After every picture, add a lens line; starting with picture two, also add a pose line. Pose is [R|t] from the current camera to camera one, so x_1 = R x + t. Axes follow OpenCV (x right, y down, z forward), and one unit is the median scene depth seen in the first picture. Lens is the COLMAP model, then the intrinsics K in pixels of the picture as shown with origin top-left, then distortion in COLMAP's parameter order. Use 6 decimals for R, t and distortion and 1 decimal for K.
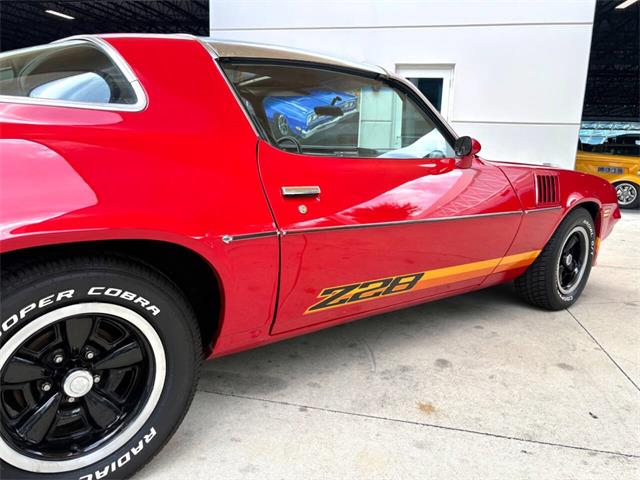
lens RADIAL K [[485.7, 0, 321.2], [0, 485.7, 242.0], [0, 0, 1]] dist [0.069347, -0.059155]
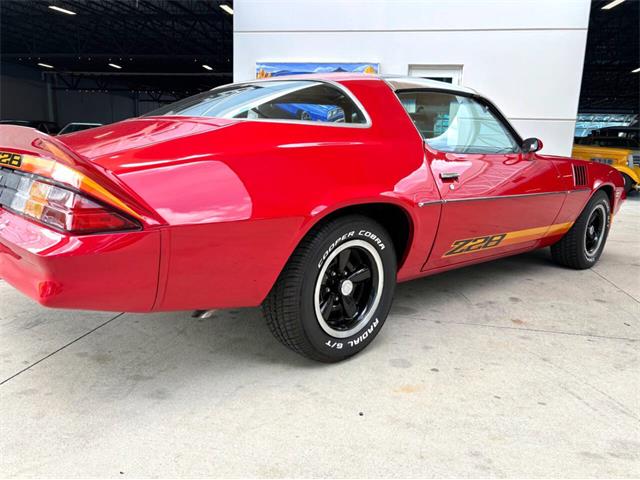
lens RADIAL K [[491.6, 0, 320.0], [0, 491.6, 240.0], [0, 0, 1]] dist [0.028437, -0.004313]
pose [[0.999432, -0.010379, 0.032053, -0.279042], [0.010037, 0.999891, 0.010815, 0.044055], [-0.032161, -0.010487, 0.999428, -0.310981]]
